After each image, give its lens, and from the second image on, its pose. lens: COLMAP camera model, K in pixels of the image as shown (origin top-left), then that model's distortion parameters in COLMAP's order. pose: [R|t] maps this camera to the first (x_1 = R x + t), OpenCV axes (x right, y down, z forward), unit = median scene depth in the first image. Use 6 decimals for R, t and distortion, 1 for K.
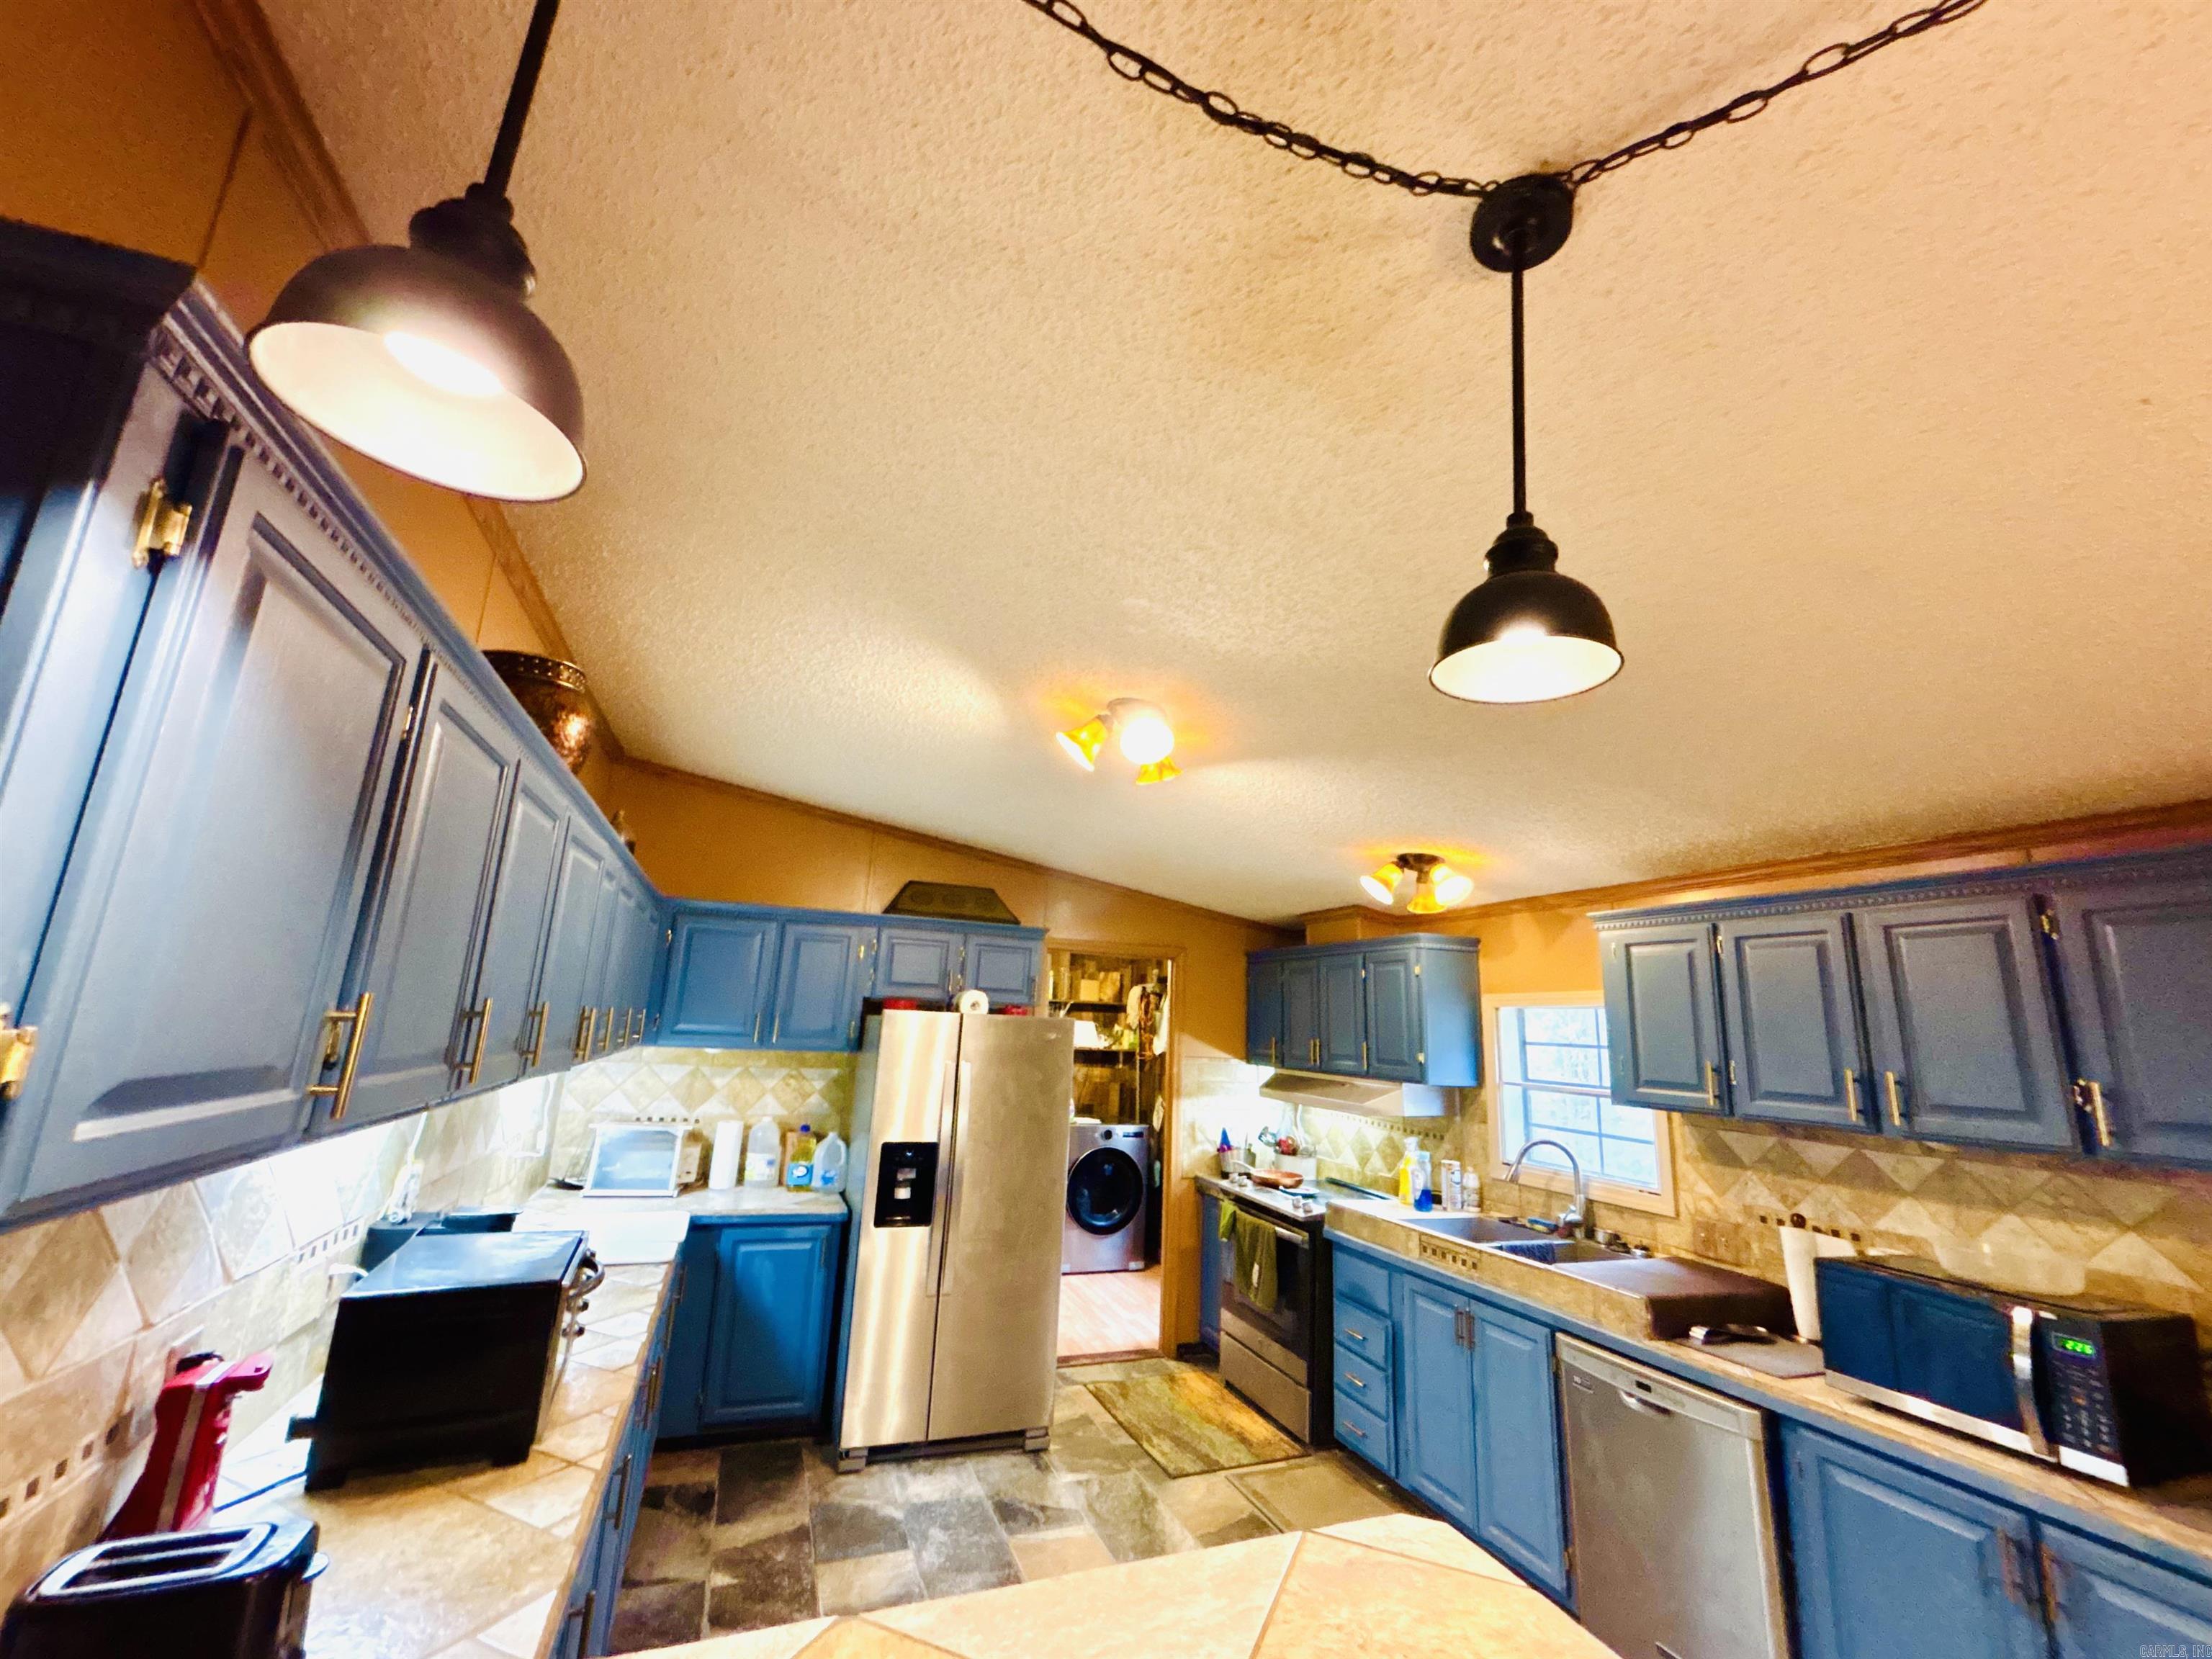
lens RADIAL K [[896.8, 0, 1105.1], [0, 896.8, 830.2], [0, 0, 1]] dist [0.000515, -0.000736]
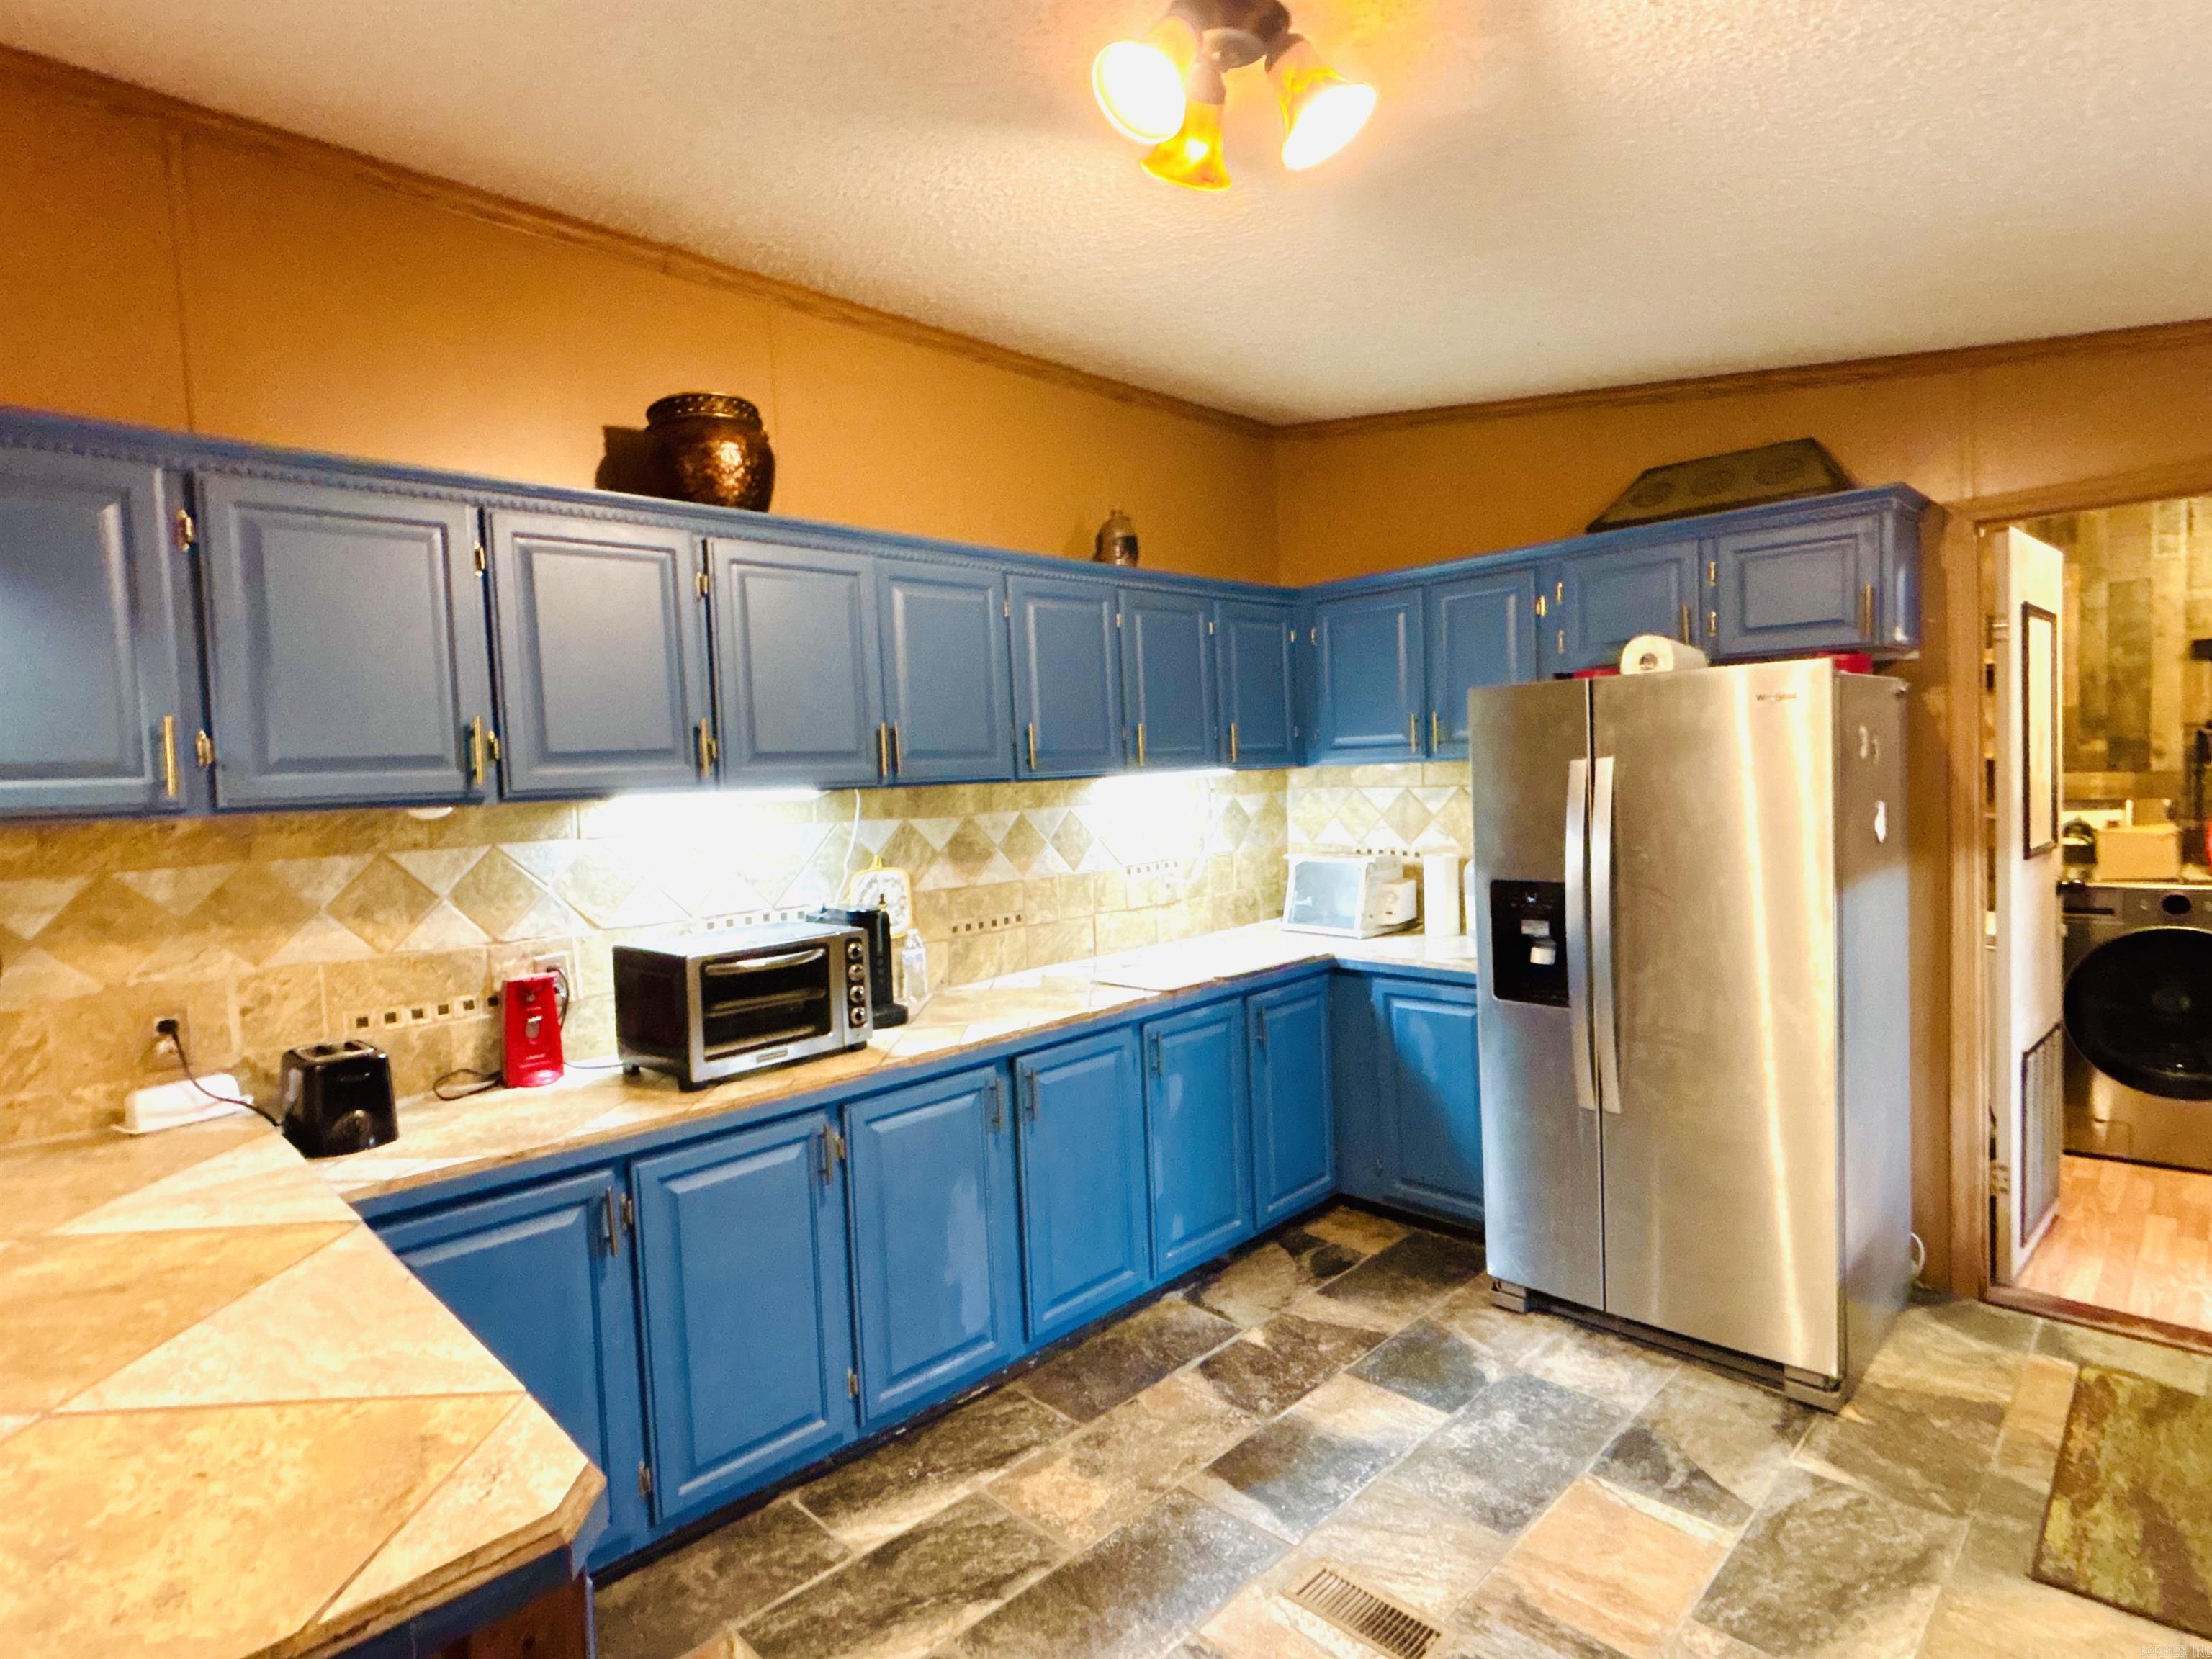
lens RADIAL K [[1148.7, 0, 1100.1], [0, 1148.7, 830.7], [0, 0, 1]] dist [-0.002491, -0.000017]
pose [[0.387604, -0.018713, -0.921636, 0.453332], [0.262086, 0.960772, 0.090715, 0.170398], [0.883784, -0.276709, 0.377303, 0.461138]]
